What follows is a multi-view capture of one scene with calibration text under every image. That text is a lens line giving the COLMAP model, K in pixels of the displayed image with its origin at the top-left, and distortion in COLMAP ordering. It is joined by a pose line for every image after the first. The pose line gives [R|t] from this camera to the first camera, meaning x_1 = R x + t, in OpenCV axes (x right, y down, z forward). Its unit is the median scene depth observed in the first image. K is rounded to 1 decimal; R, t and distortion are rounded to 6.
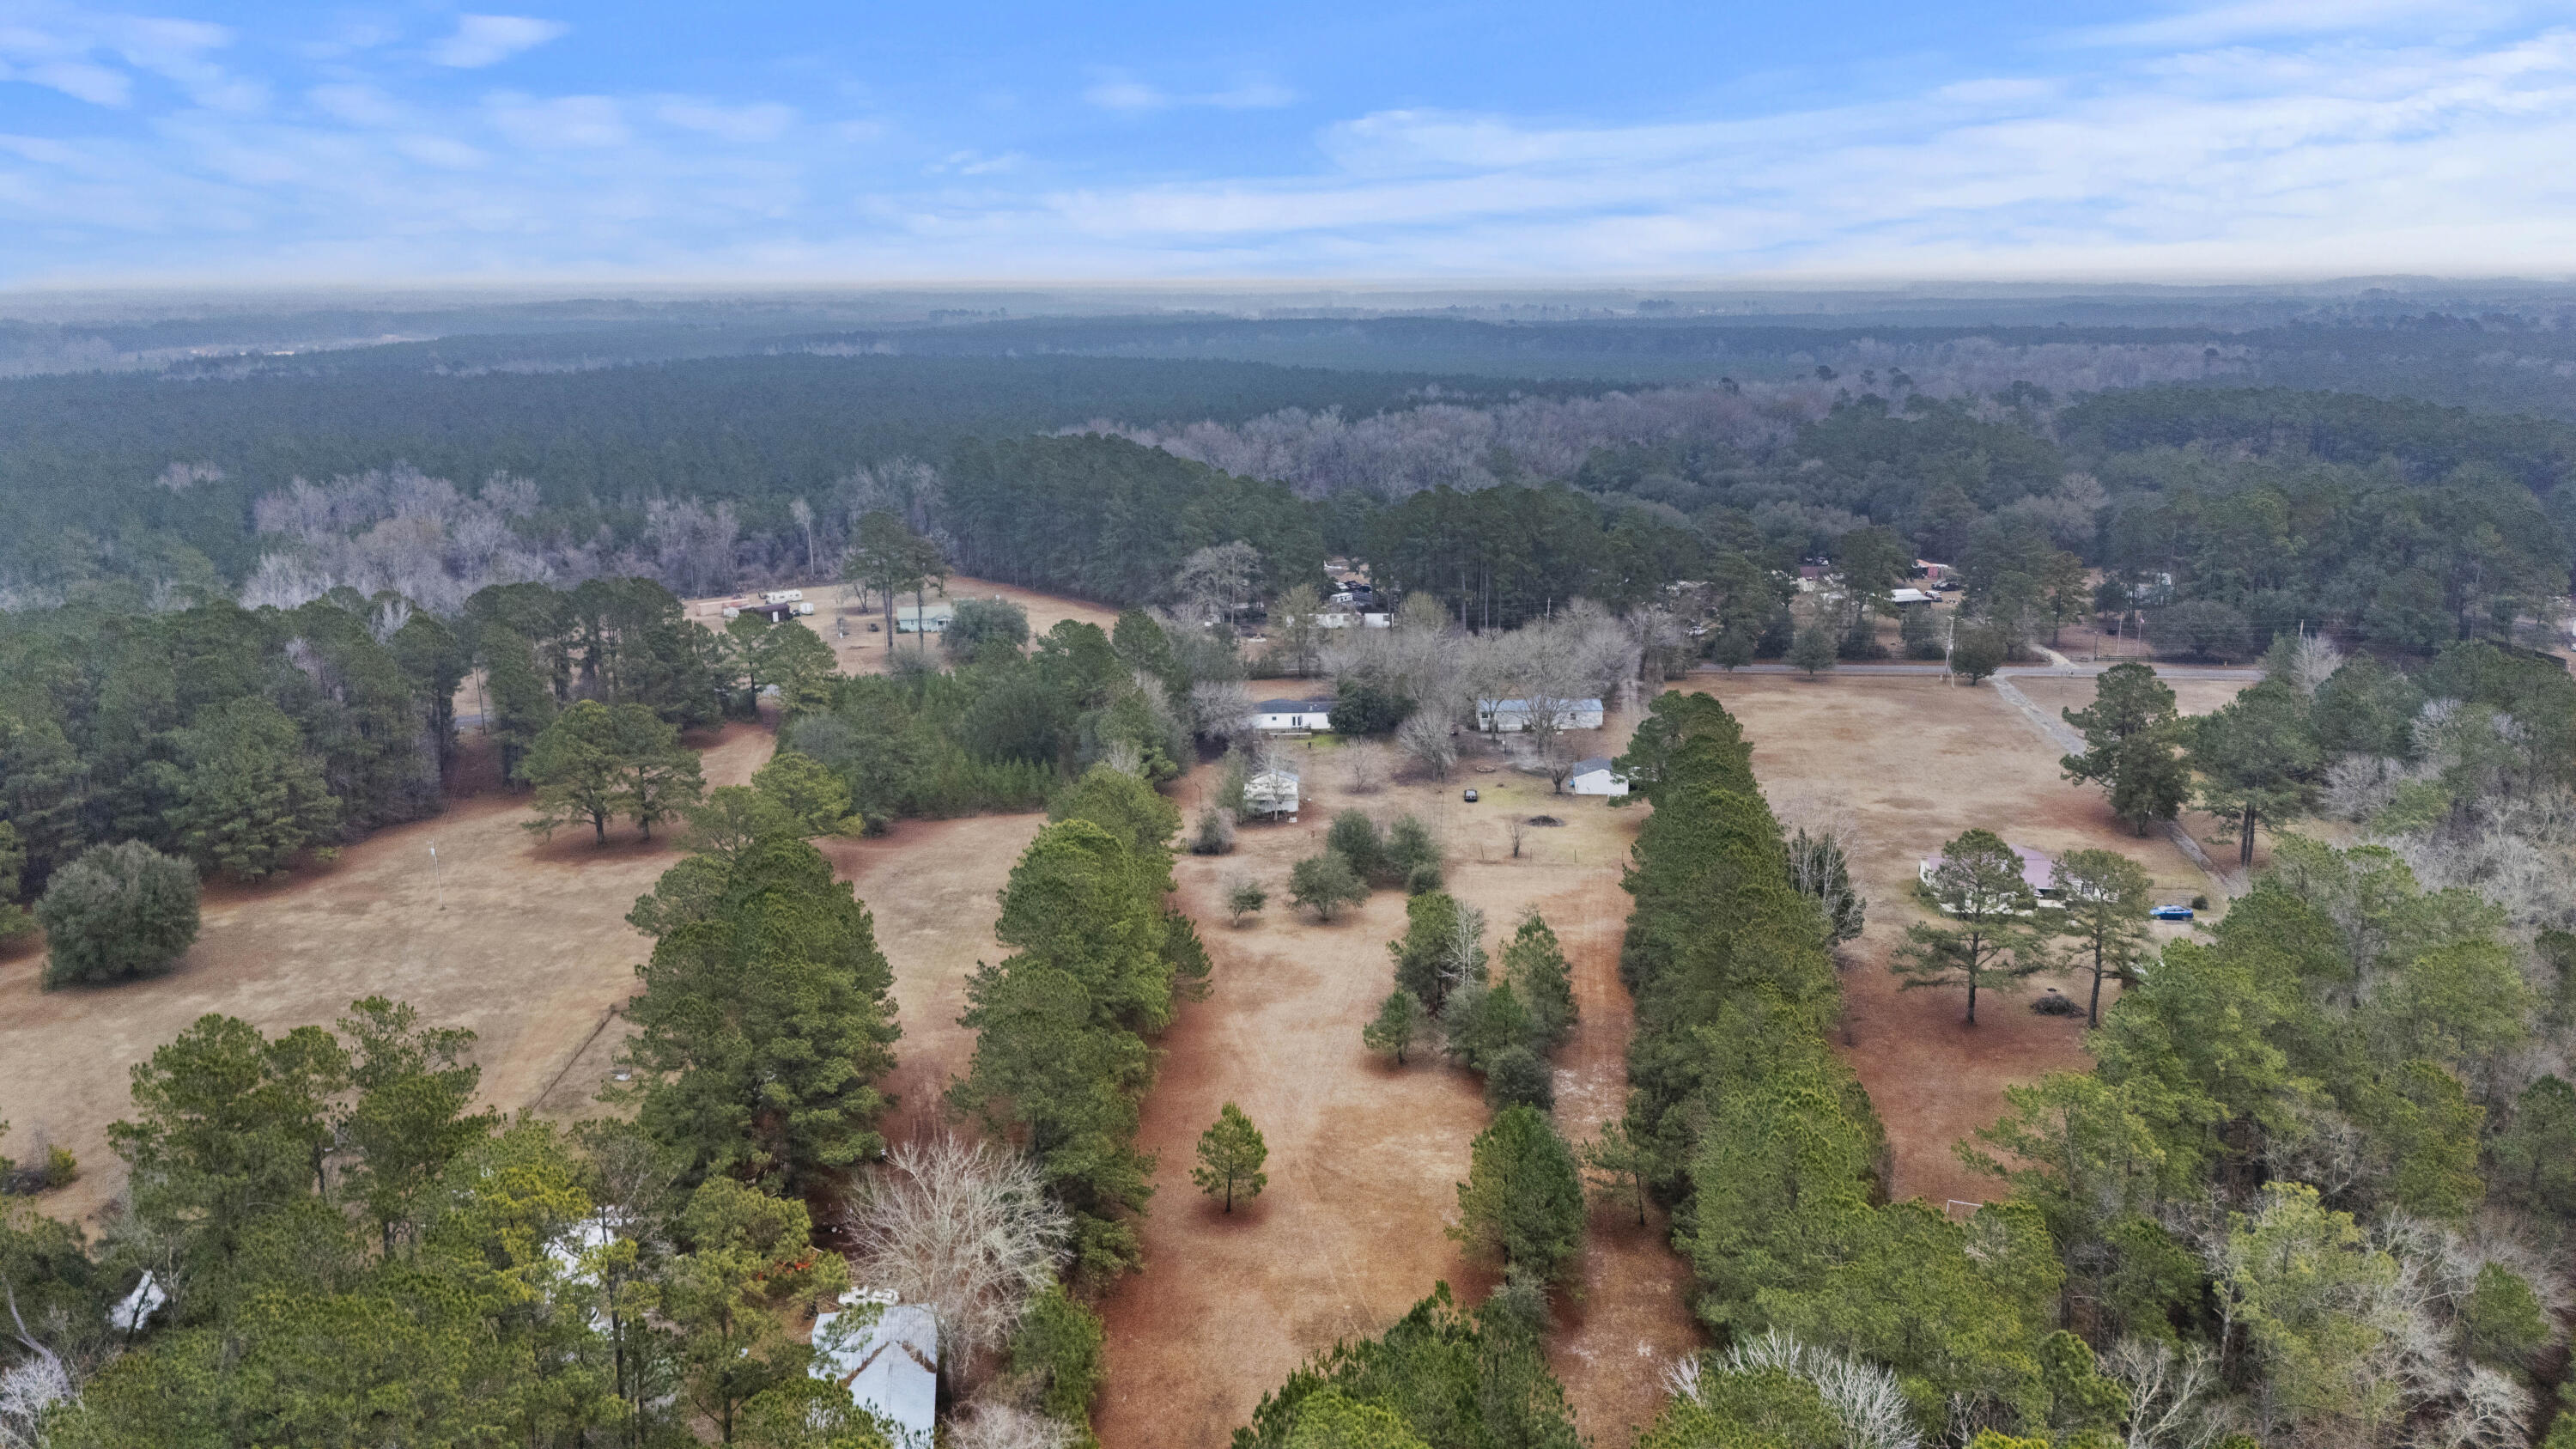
lens RADIAL K [[1849.6, 0, 1293.3], [0, 1849.6, 723.1], [0, 0, 1]] dist [0.089933, -0.075694]
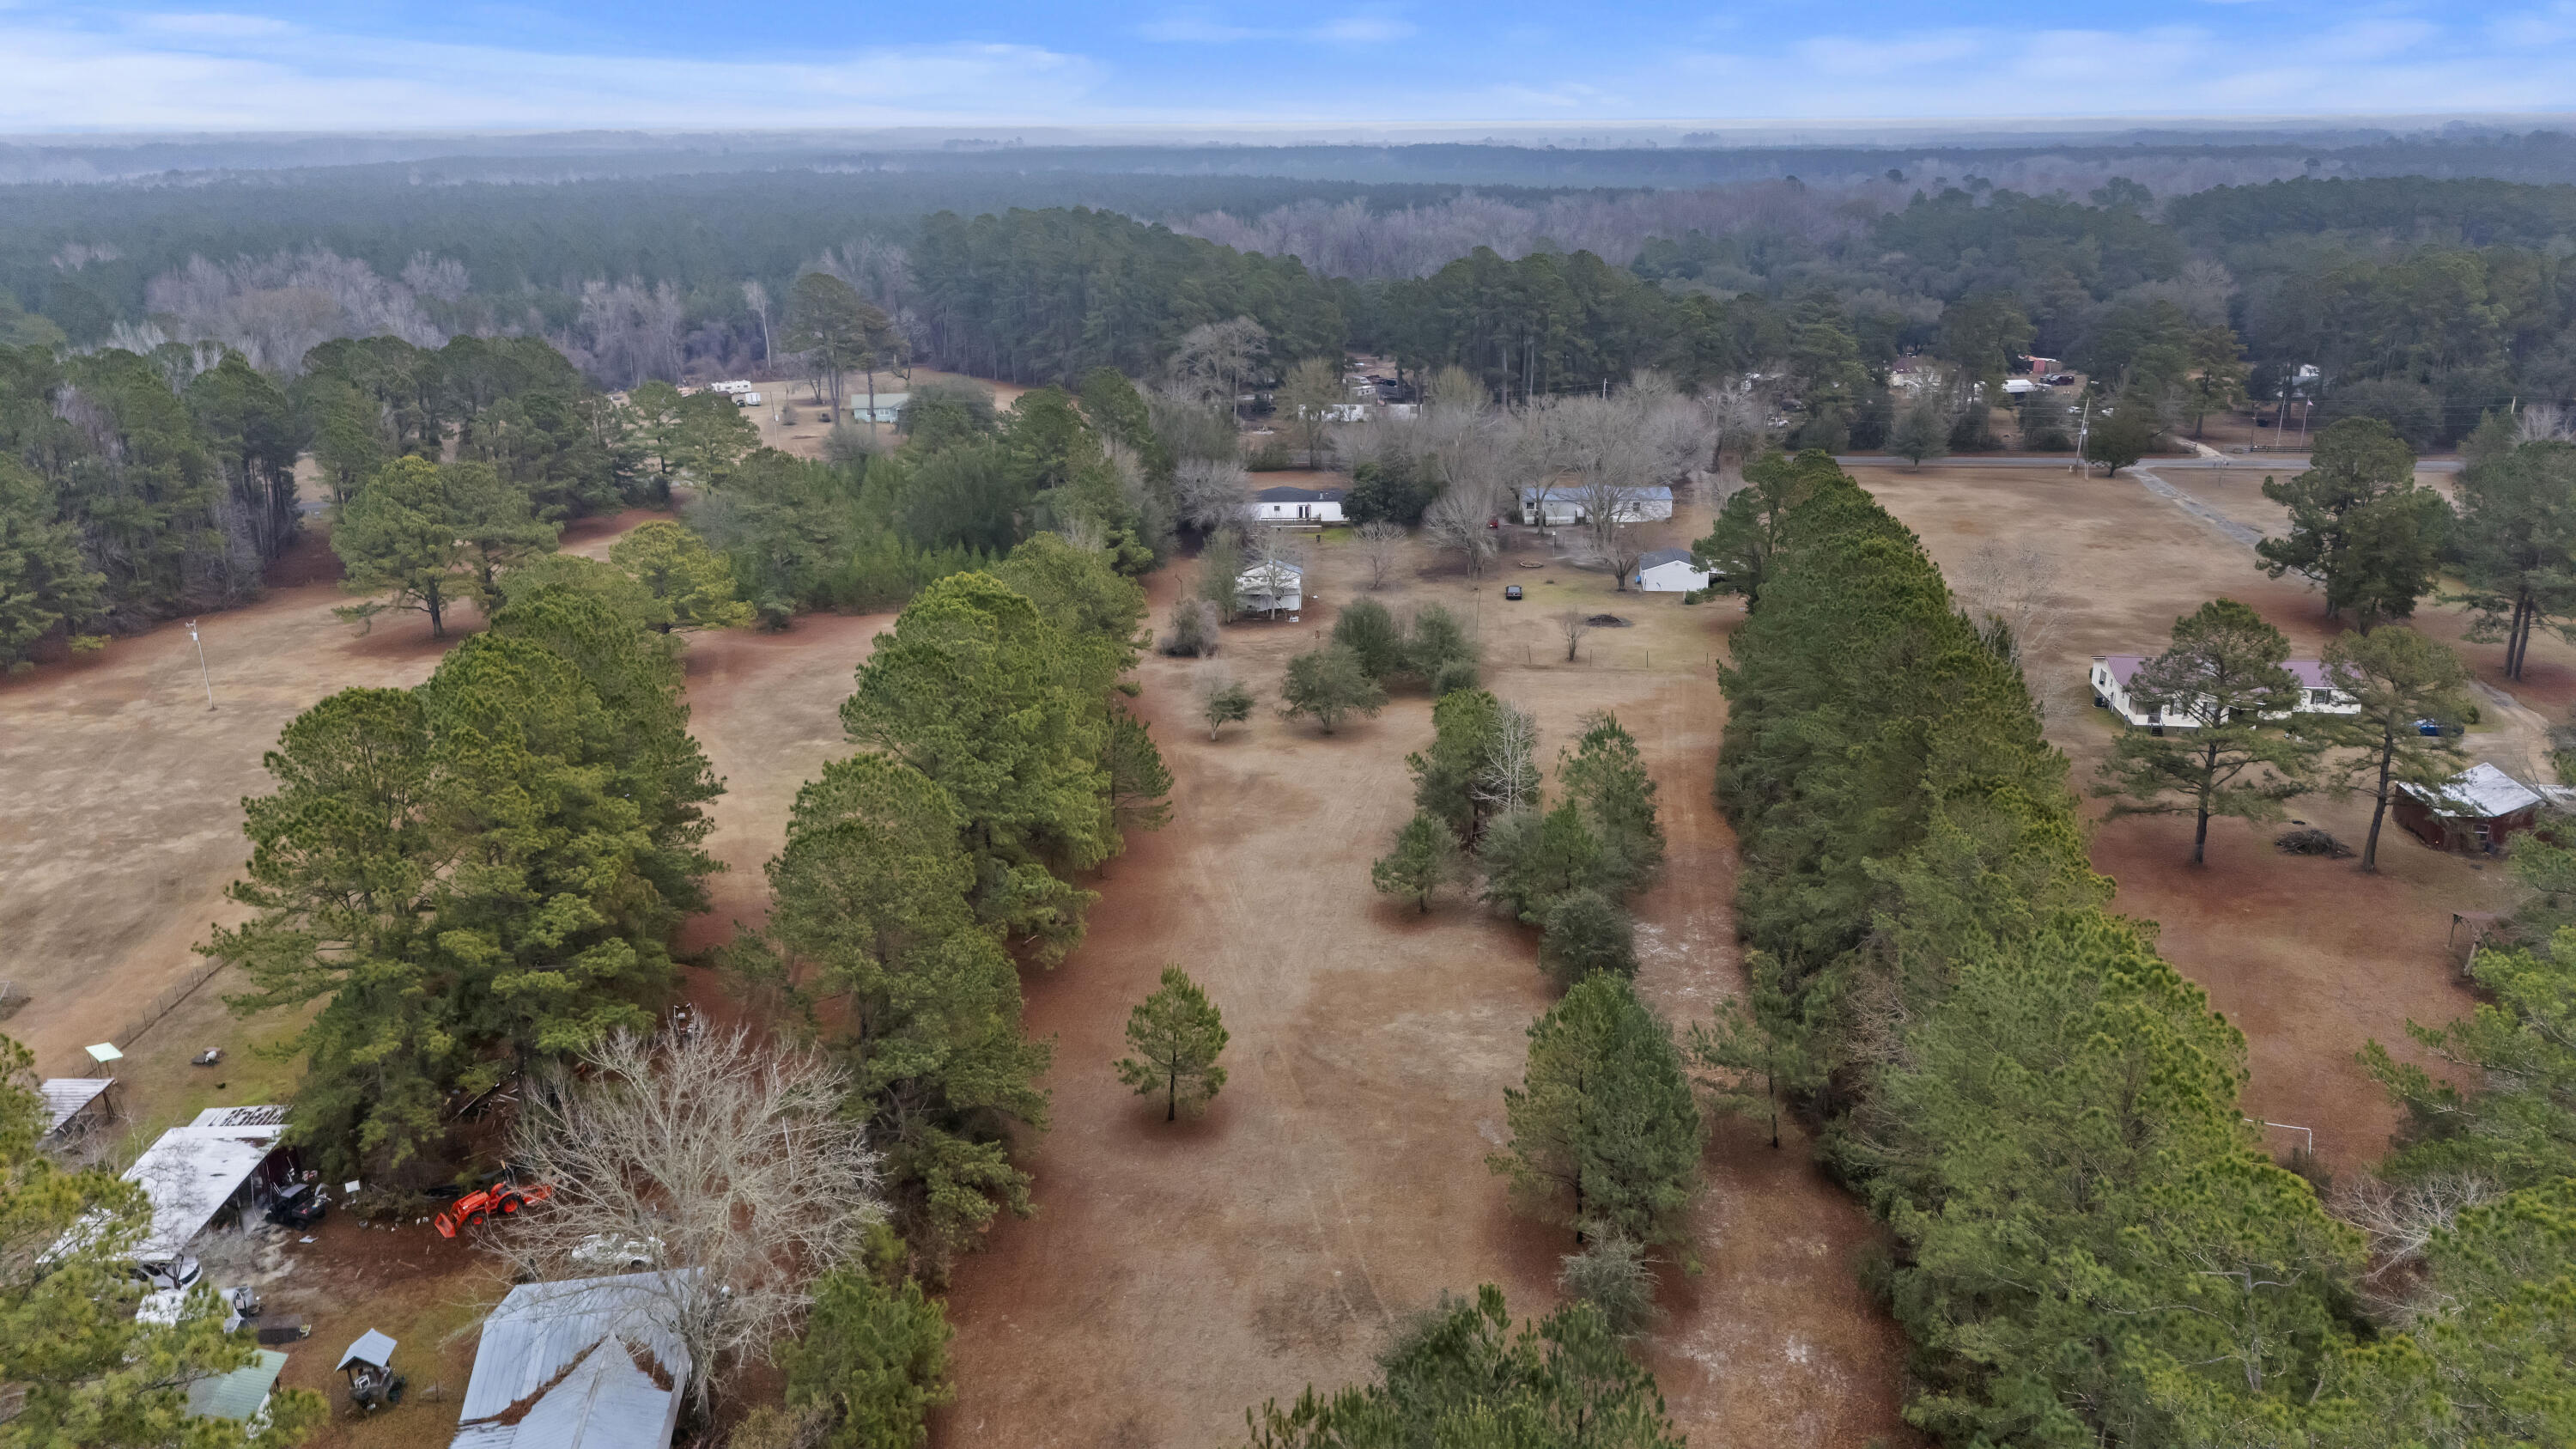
lens RADIAL K [[1849.6, 0, 1293.3], [0, 1849.6, 723.1], [0, 0, 1]] dist [0.089933, -0.075694]
pose [[0.999876, 0.007002, -0.014080, 0.011570], [-0.005903, 0.997041, 0.076648, 0.036993], [0.014575, -0.076555, 0.996959, 0.193275]]
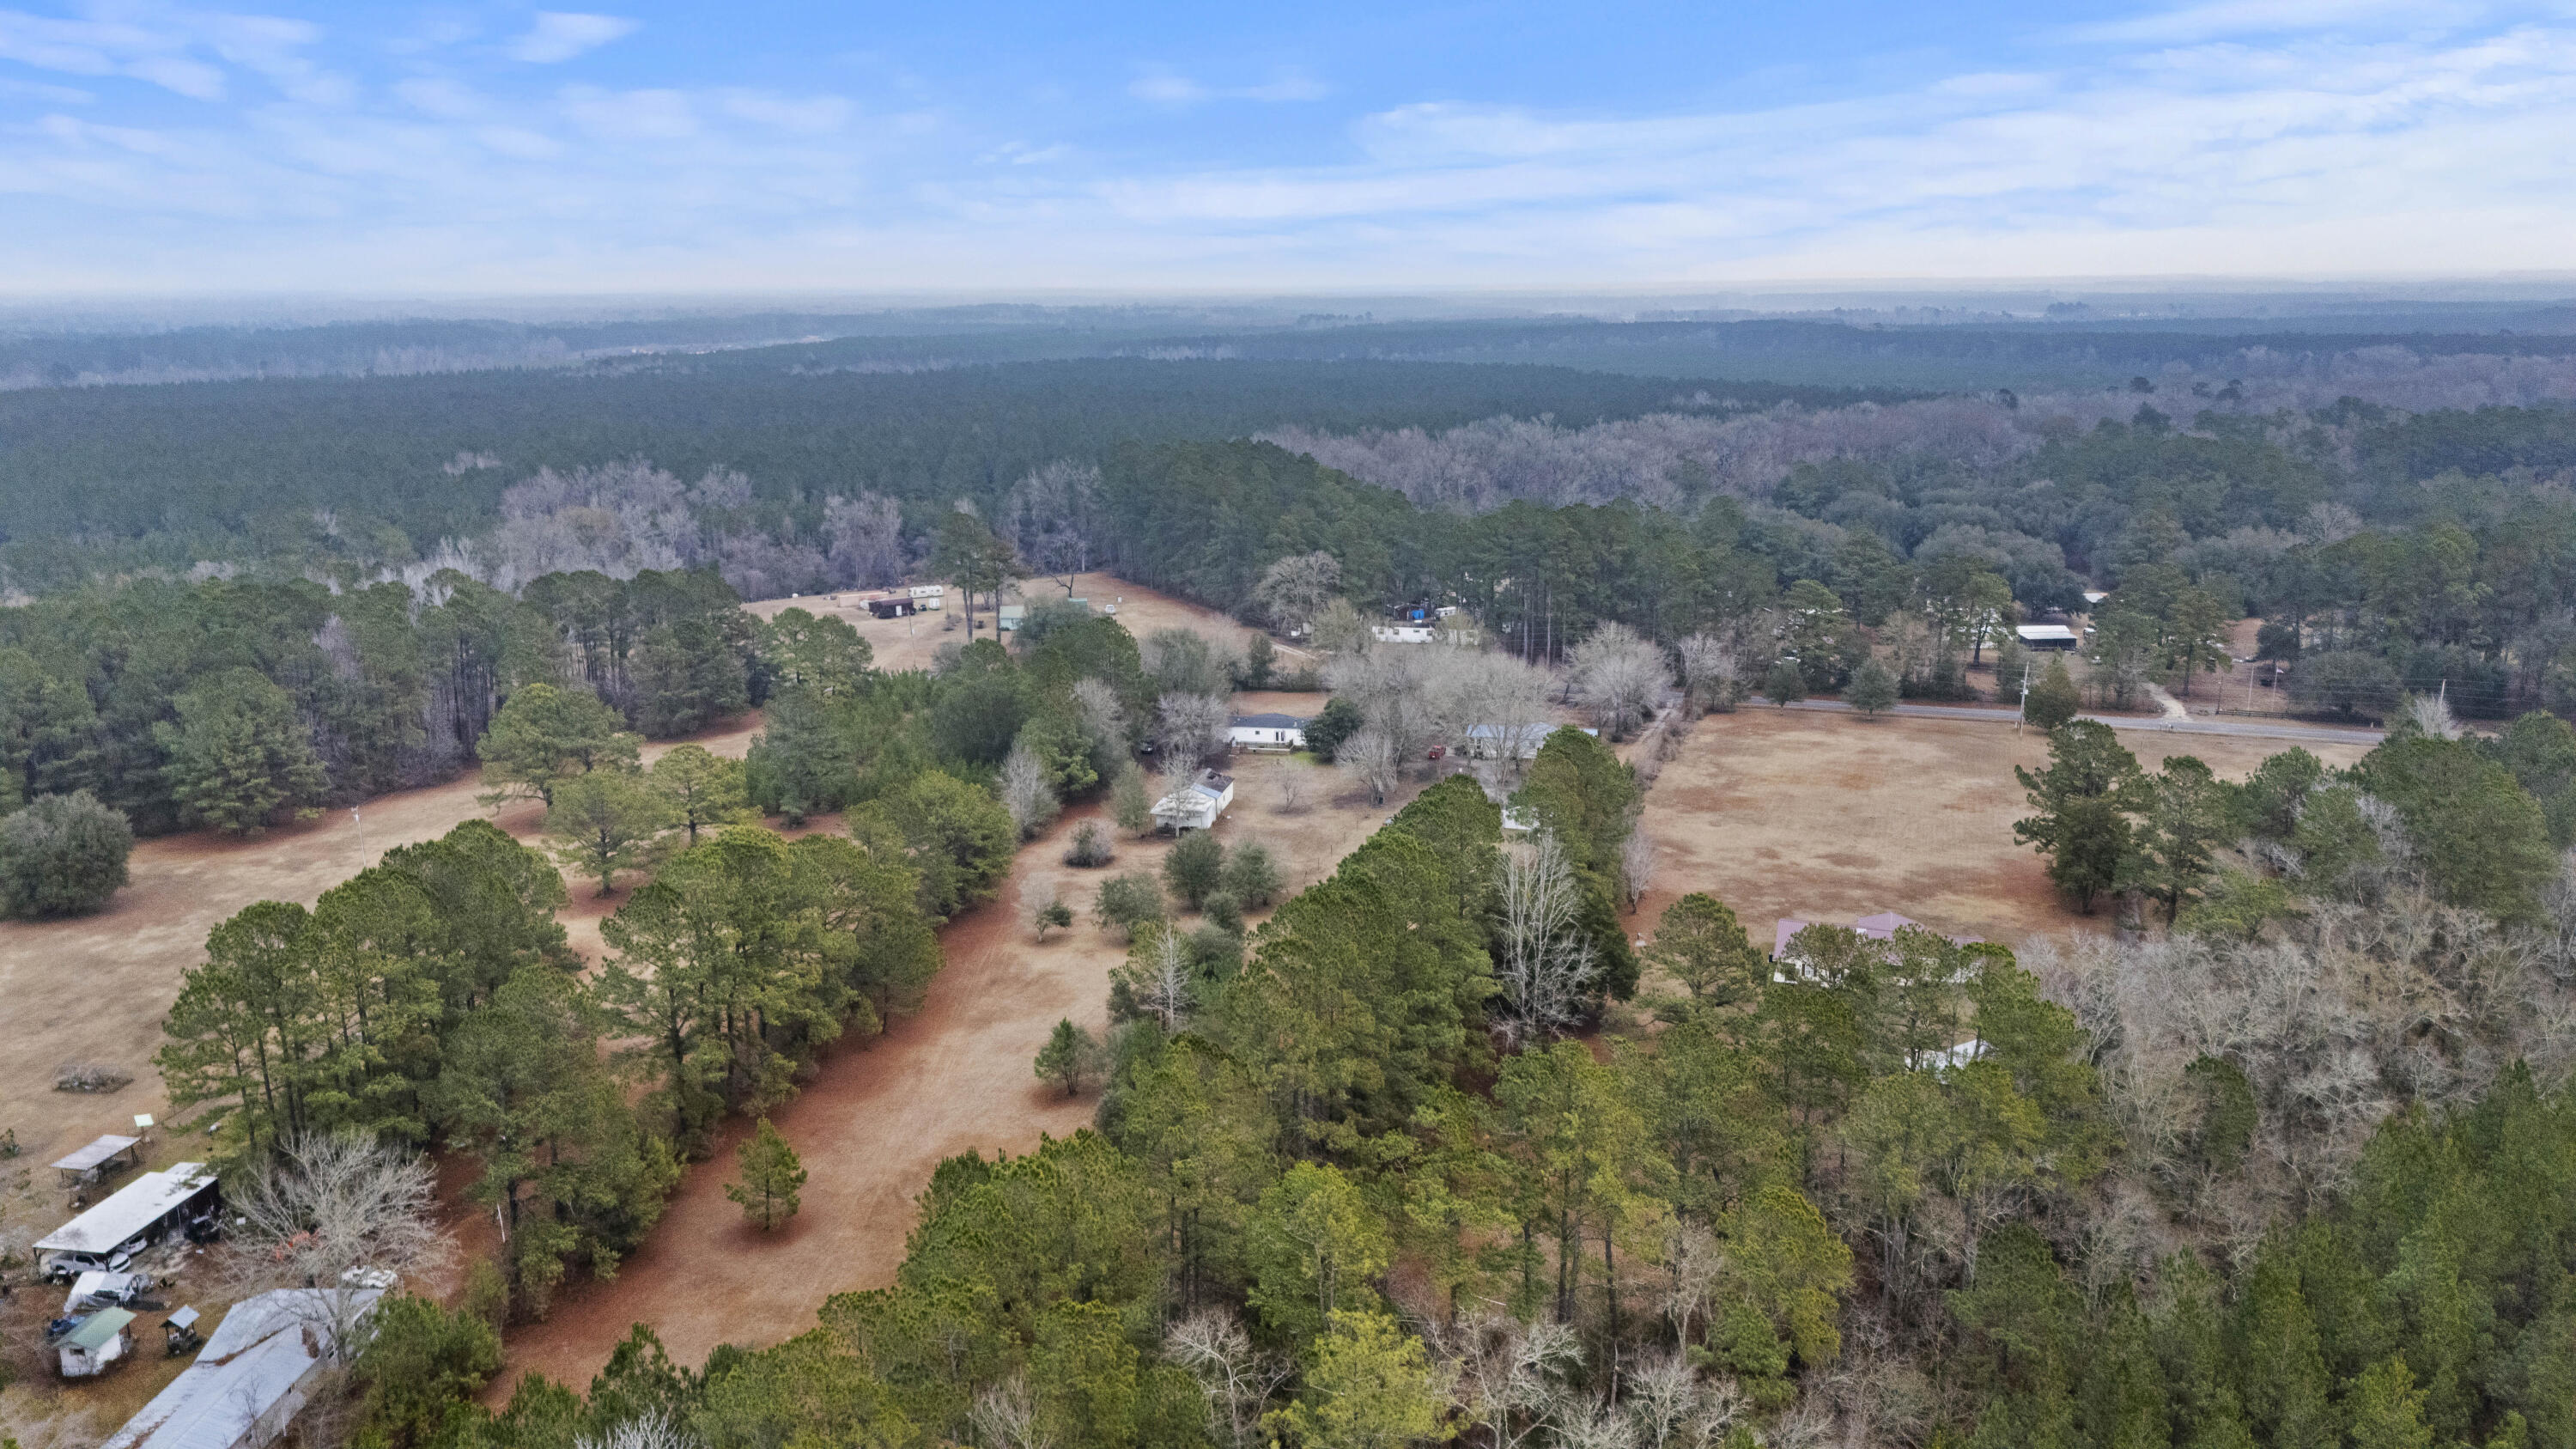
lens RADIAL K [[1849.6, 0, 1293.3], [0, 1849.6, 723.1], [0, 0, 1]] dist [0.089933, -0.075694]
pose [[0.977570, 0.049431, -0.204726, 0.256824], [-0.049758, 0.998755, 0.003554, -0.014804], [0.204647, 0.006713, 0.978813, 0.046045]]
